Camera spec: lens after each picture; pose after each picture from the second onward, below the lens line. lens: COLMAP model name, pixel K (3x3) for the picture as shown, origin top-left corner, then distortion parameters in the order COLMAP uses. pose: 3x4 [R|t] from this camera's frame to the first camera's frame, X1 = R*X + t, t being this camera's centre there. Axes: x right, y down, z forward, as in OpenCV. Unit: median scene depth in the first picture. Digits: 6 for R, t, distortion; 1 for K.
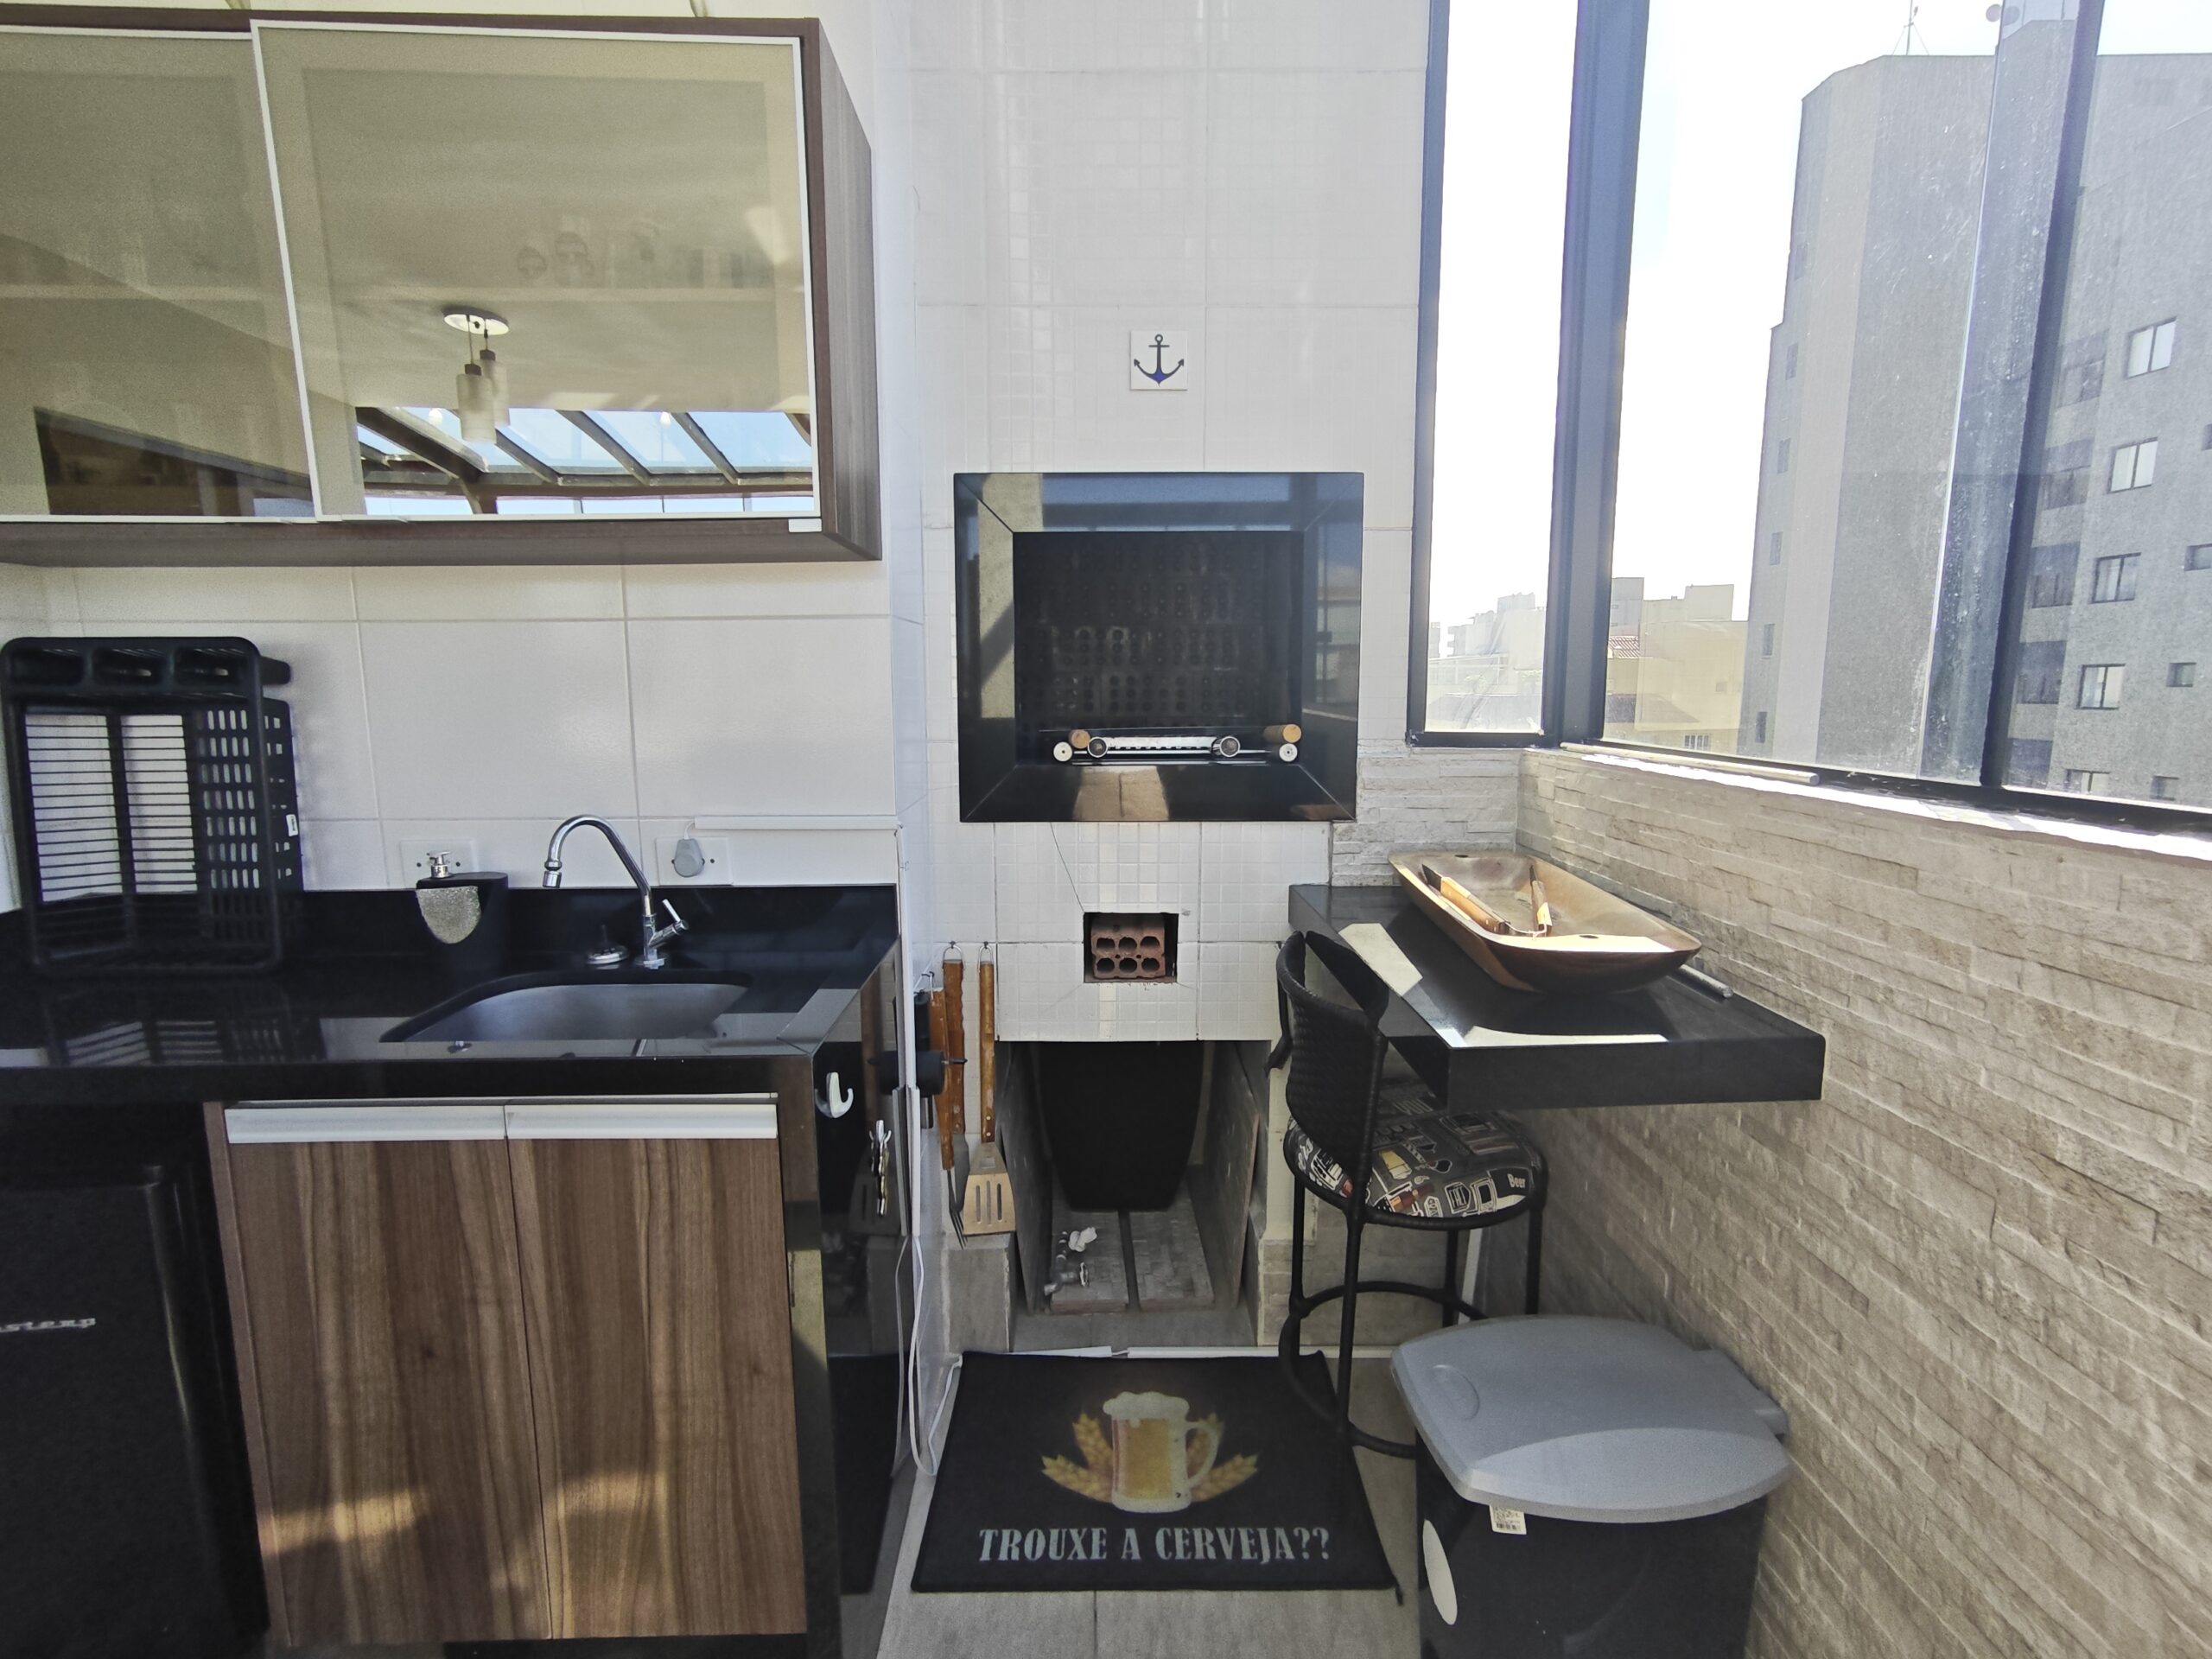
lens RADIAL K [[1011.9, 0, 1106.6], [0, 1011.9, 826.2], [0, 0, 1]] dist [-0.050904, 0.034405]
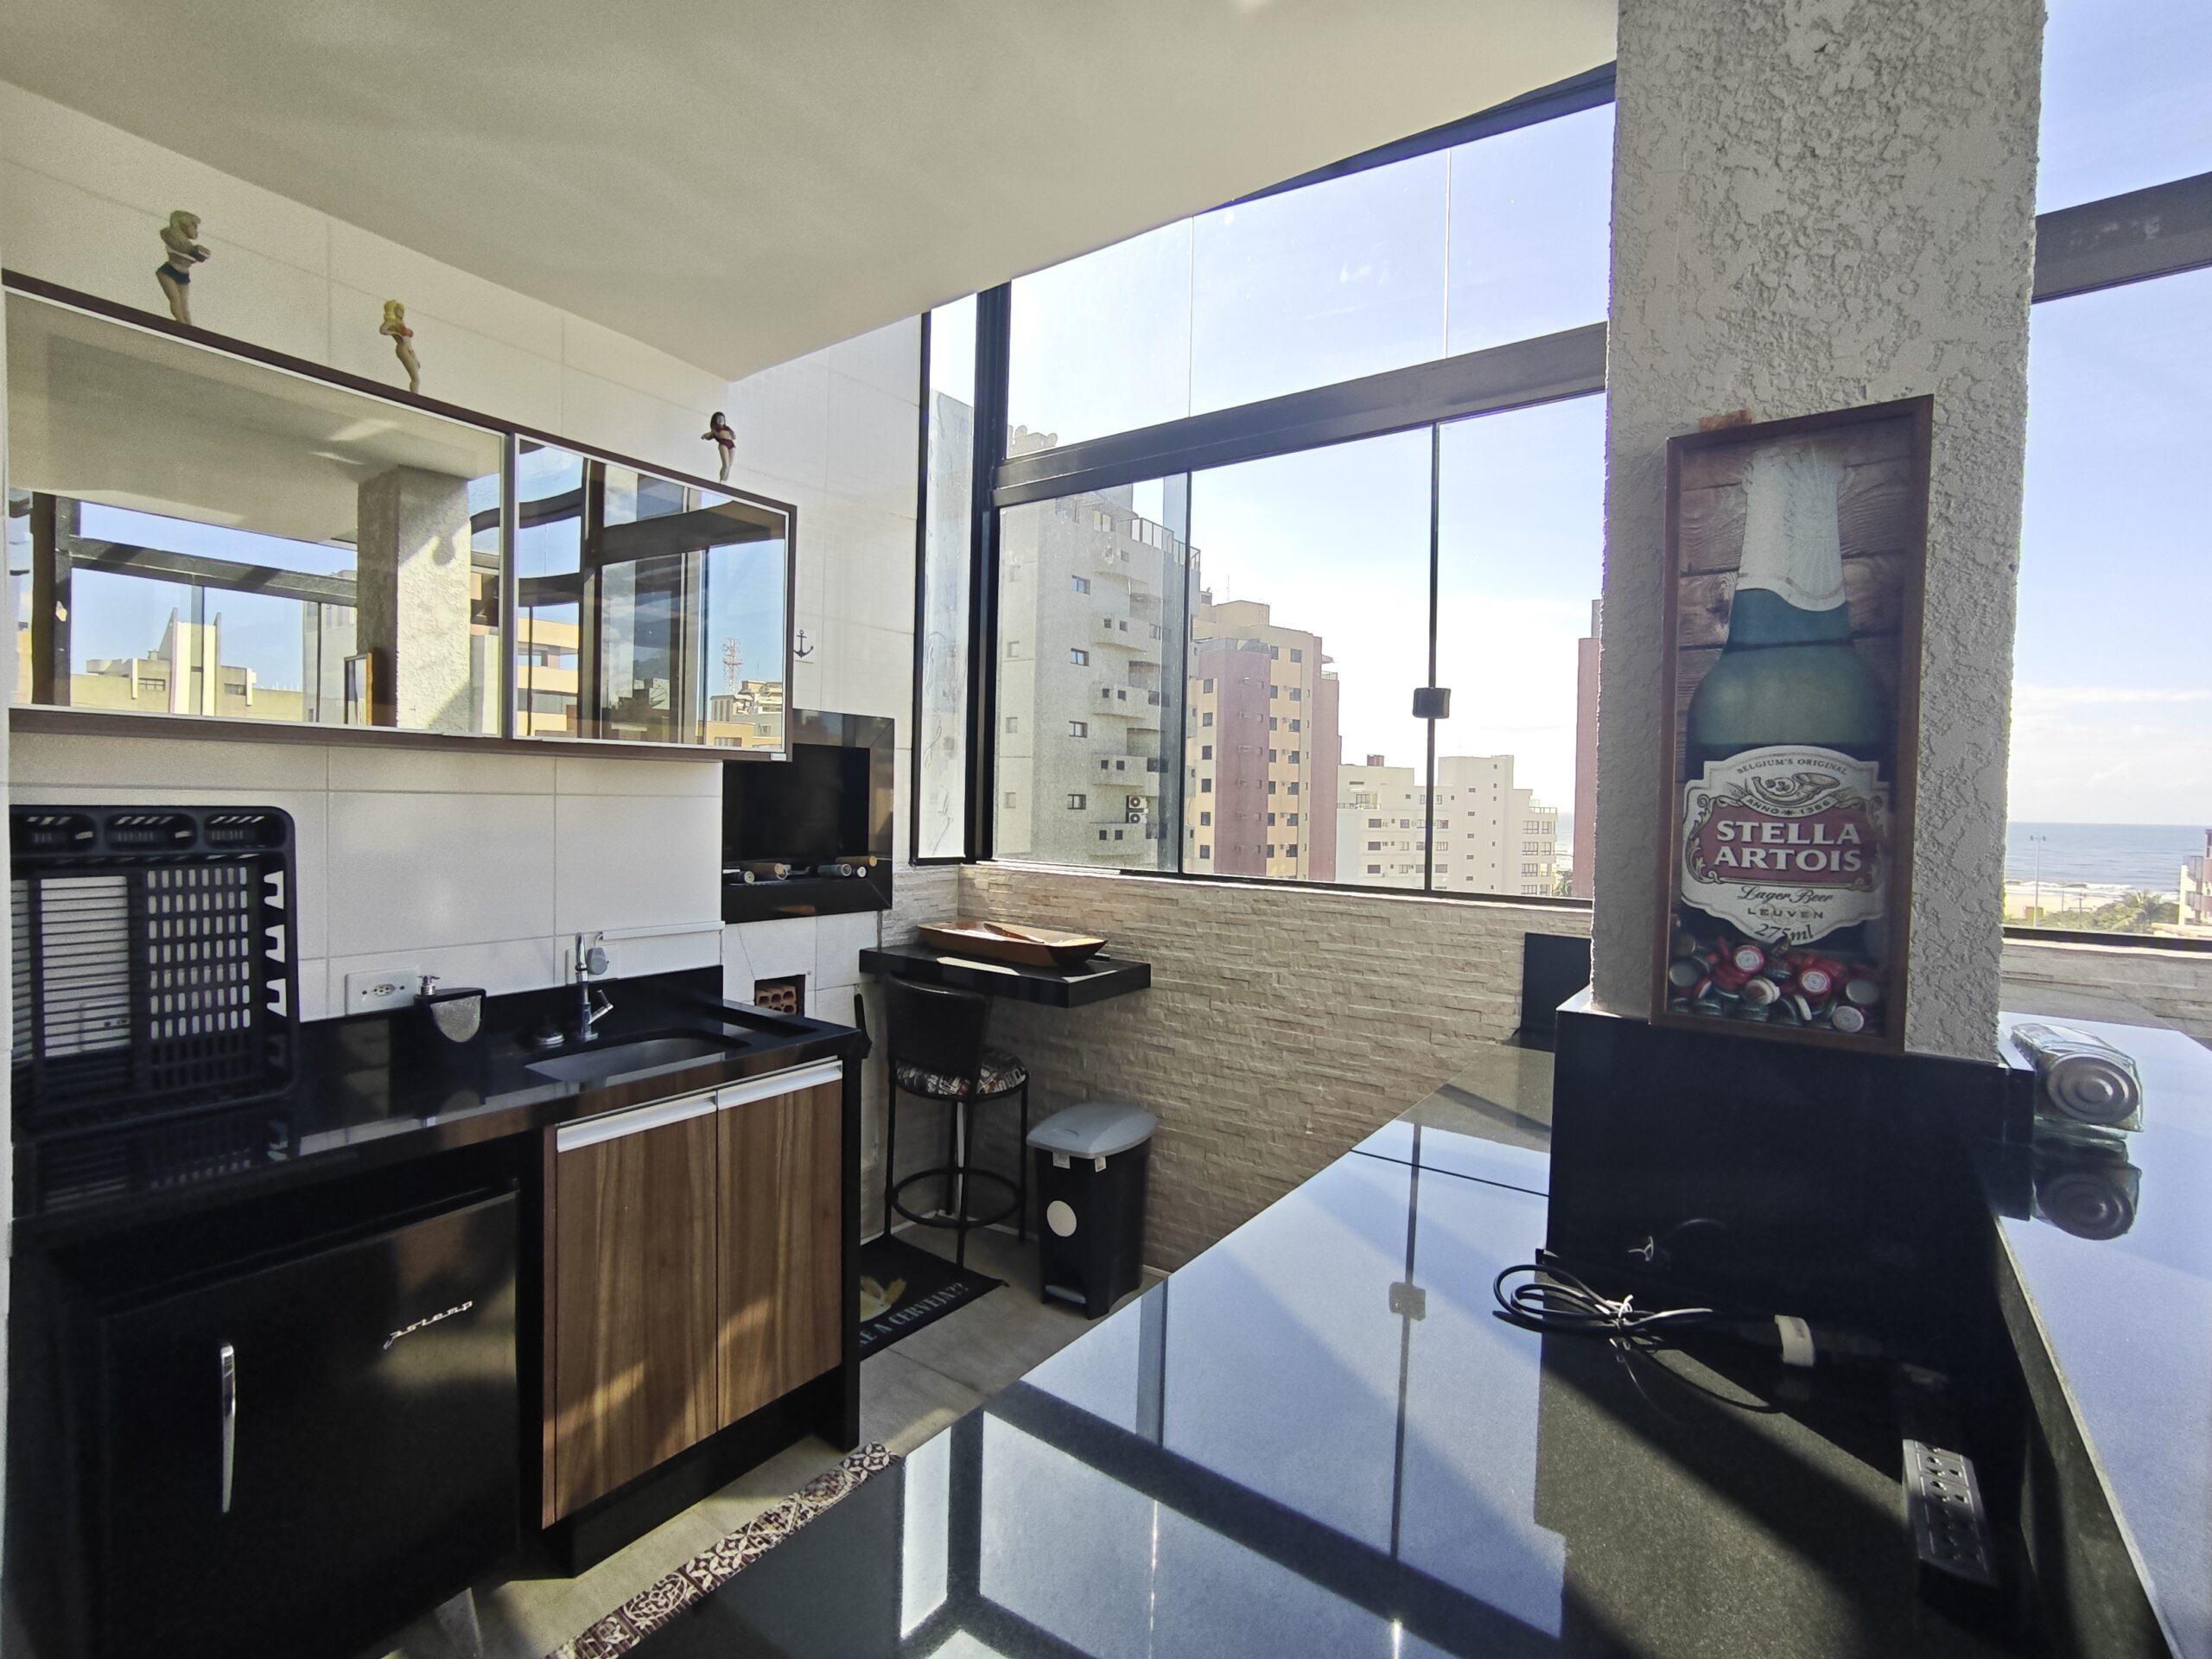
lens RADIAL K [[1011.9, 0, 1106.6], [0, 1011.9, 826.2], [0, 0, 1]] dist [-0.050904, 0.034405]
pose [[0.598520, -0.003327, 0.801101, -1.219014], [0.091365, 0.993750, -0.064134, -0.002034], [-0.795881, 0.111578, 0.595083, -0.480930]]
